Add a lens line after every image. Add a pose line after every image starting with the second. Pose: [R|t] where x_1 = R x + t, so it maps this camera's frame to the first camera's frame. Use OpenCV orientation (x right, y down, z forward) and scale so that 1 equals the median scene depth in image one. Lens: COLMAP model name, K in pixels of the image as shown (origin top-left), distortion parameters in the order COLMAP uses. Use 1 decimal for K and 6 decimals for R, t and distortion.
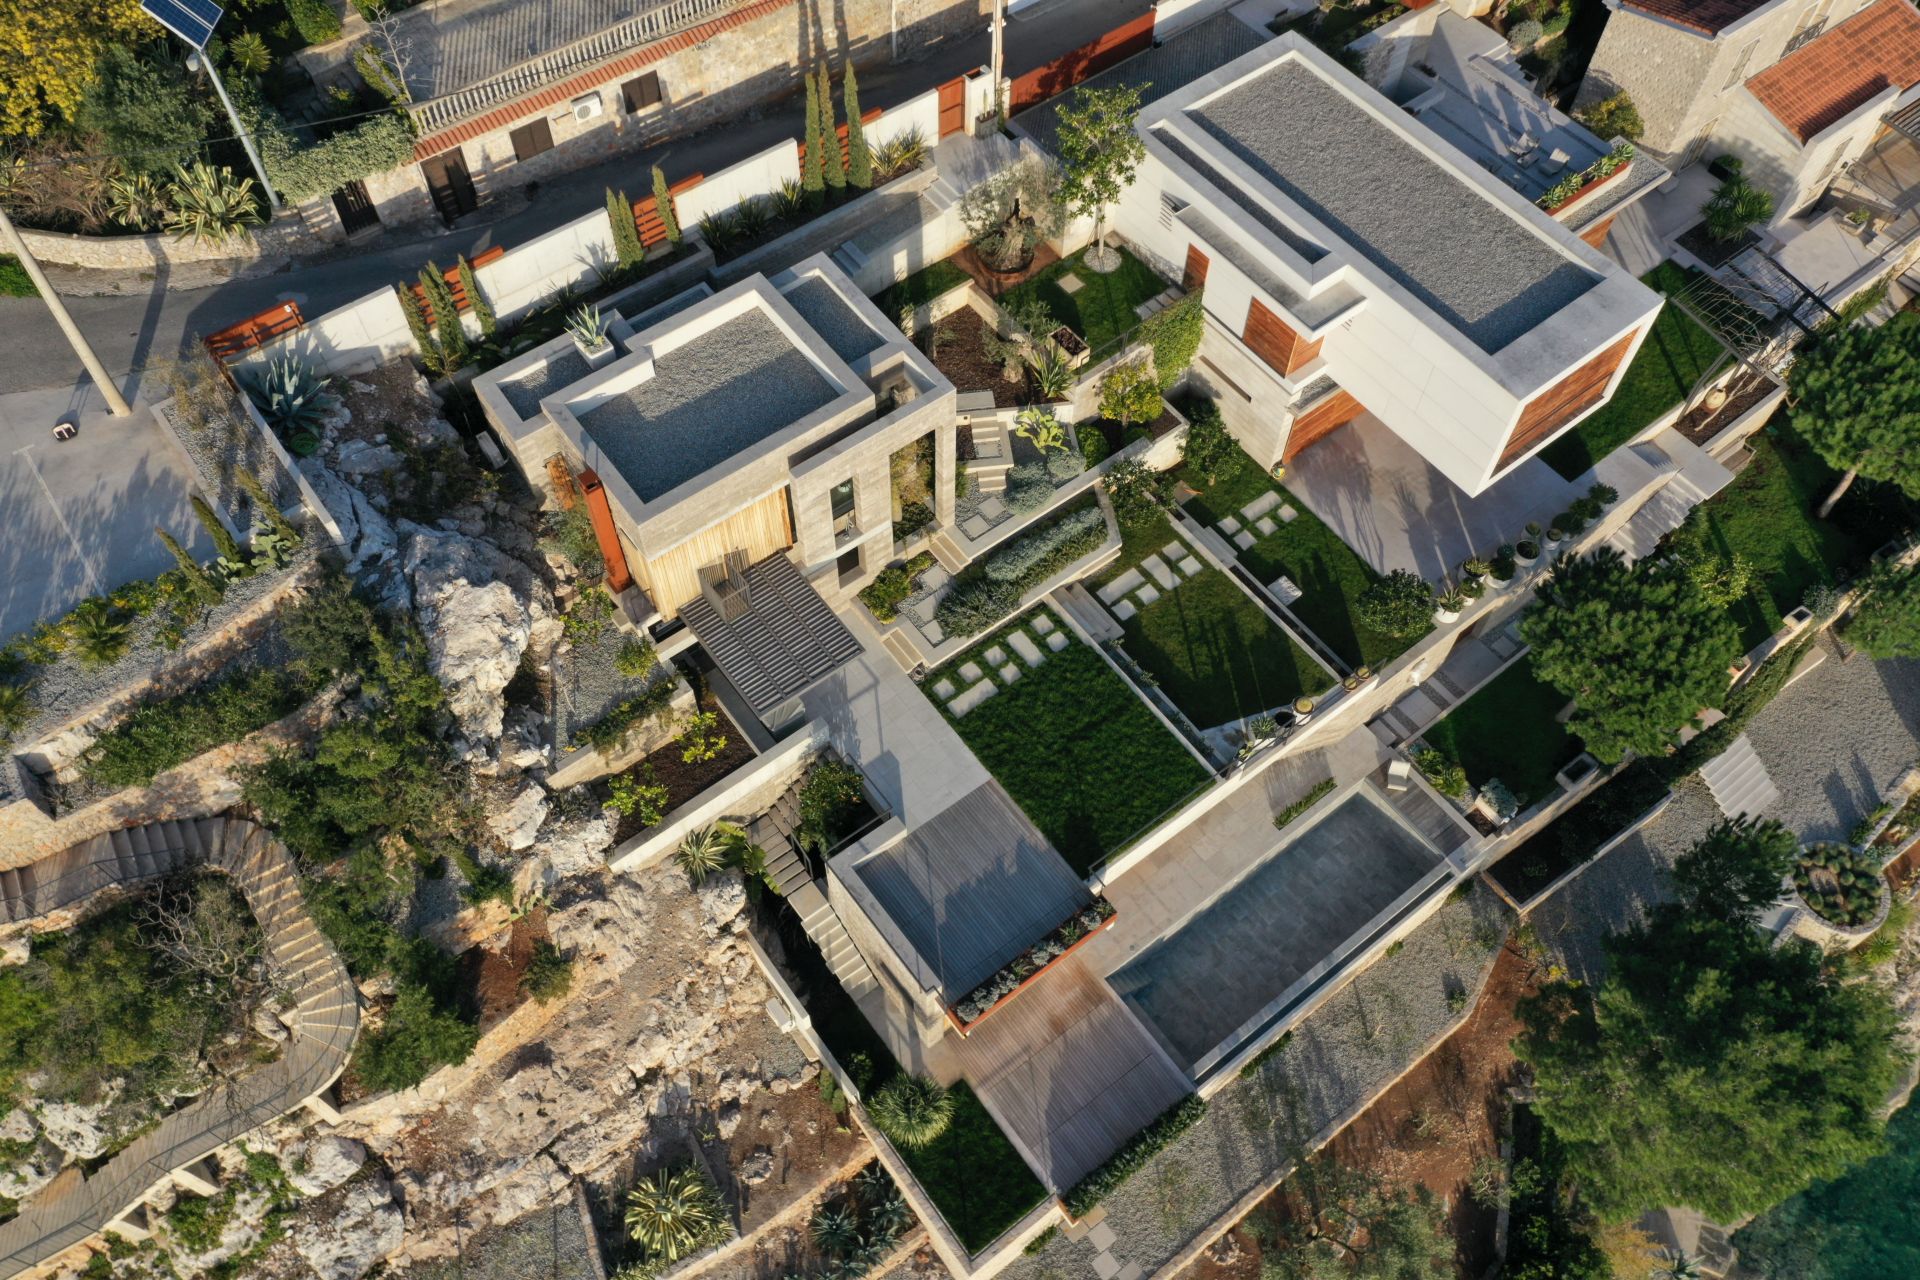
lens RADIAL K [[1507.9, 0, 944.2], [0, 1507.9, 633.6], [0, 0, 1]] dist [0.010359, -0.012589]
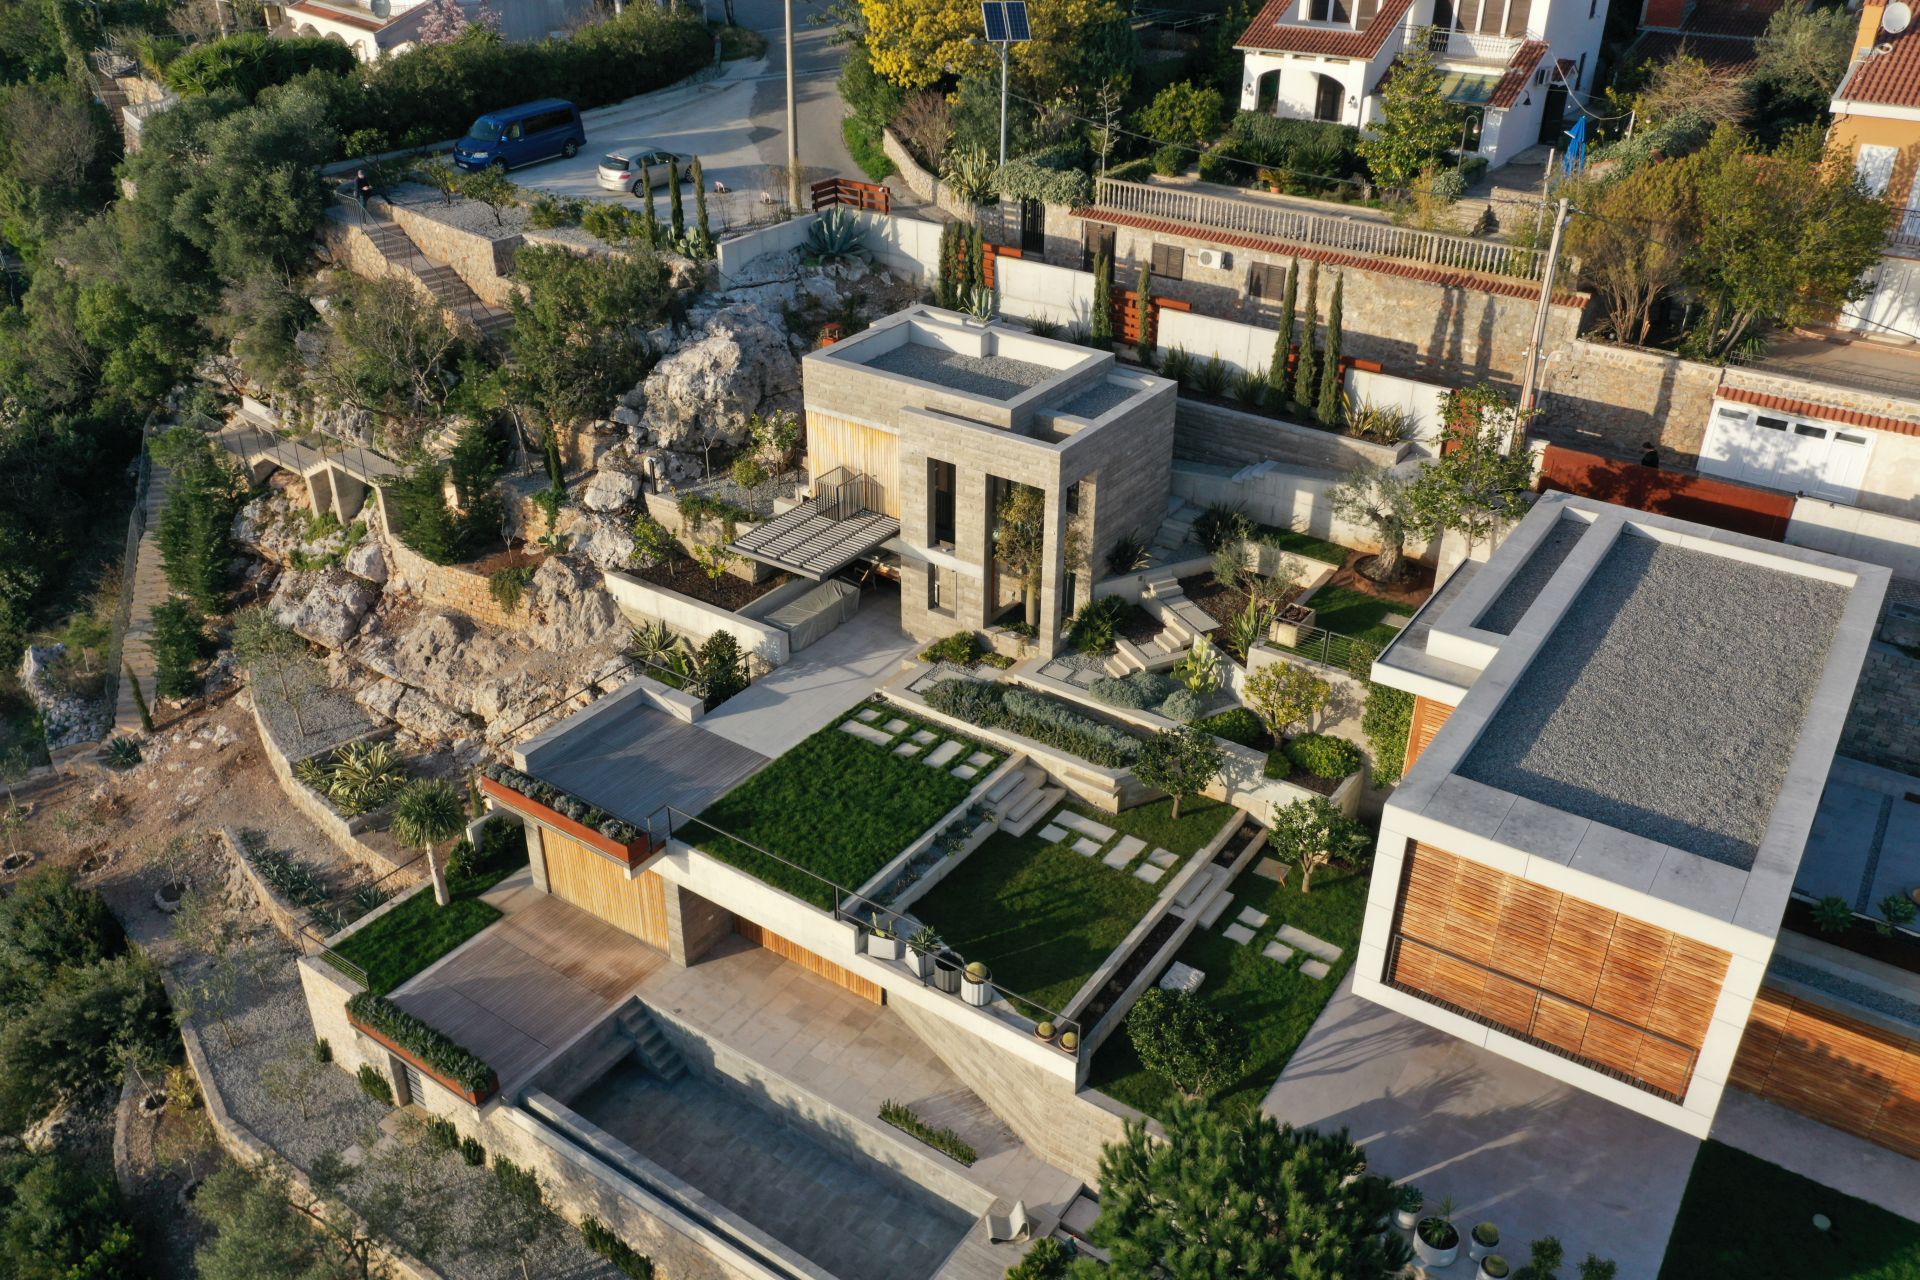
lens RADIAL K [[1507.9, 0, 952.9], [0, 1507.9, 628.8], [0, 0, 1]] dist [0.010359, -0.012589]
pose [[0.309724, 0.467493, -0.827962, 0.778210], [-0.806812, 0.589978, 0.031307, -0.067657], [0.503115, 0.658313, 0.559910, 0.474736]]
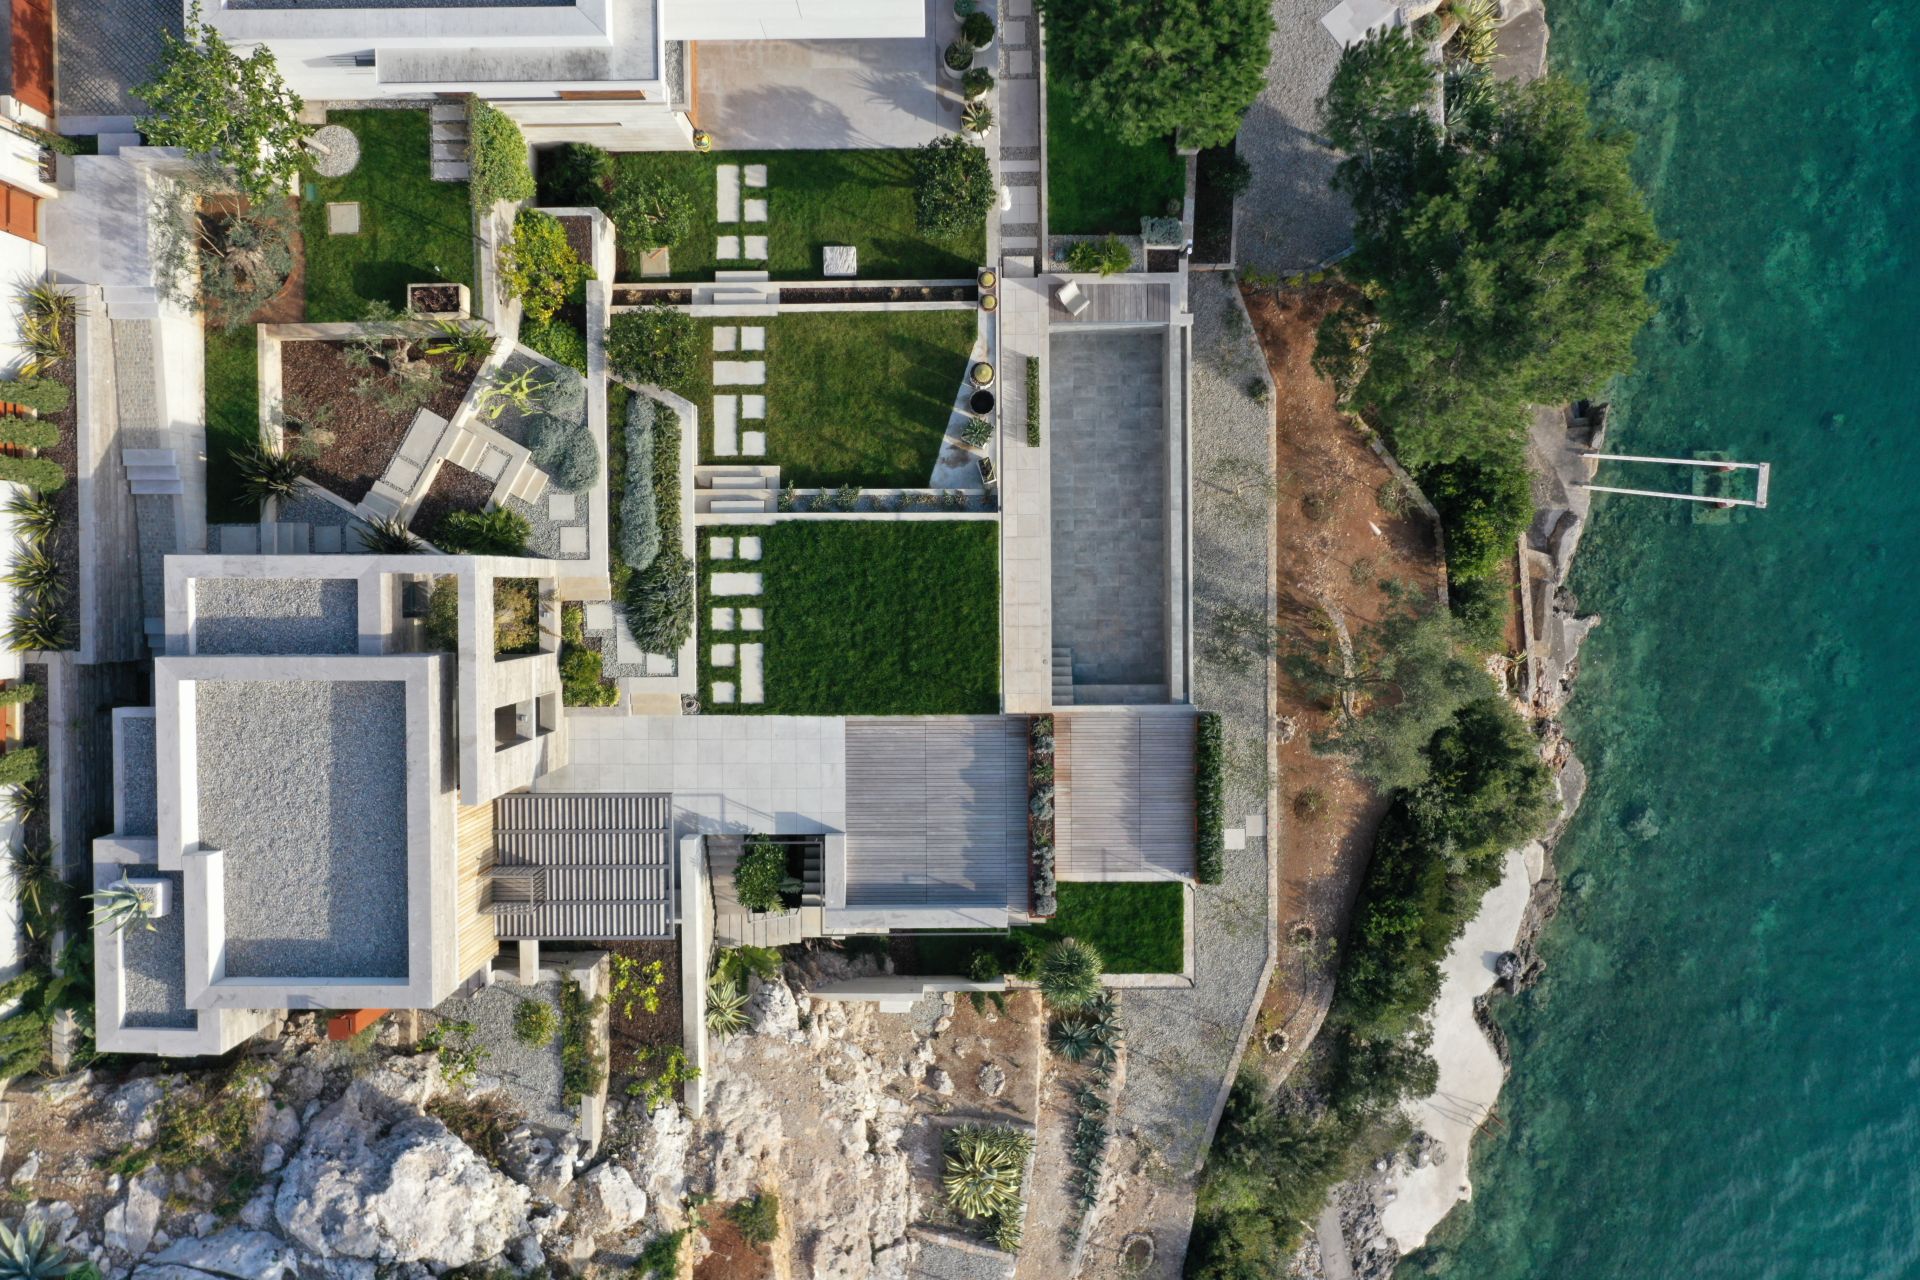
lens RADIAL K [[1507.9, 0, 961.5], [0, 1507.9, 632.2], [0, 0, 1]] dist [0.010359, -0.012589]
pose [[0.598047, -0.800906, -0.029814, 0.139045], [0.678920, 0.486487, 0.549907, -0.374293], [-0.425920, -0.349112, 0.834693, 0.225945]]
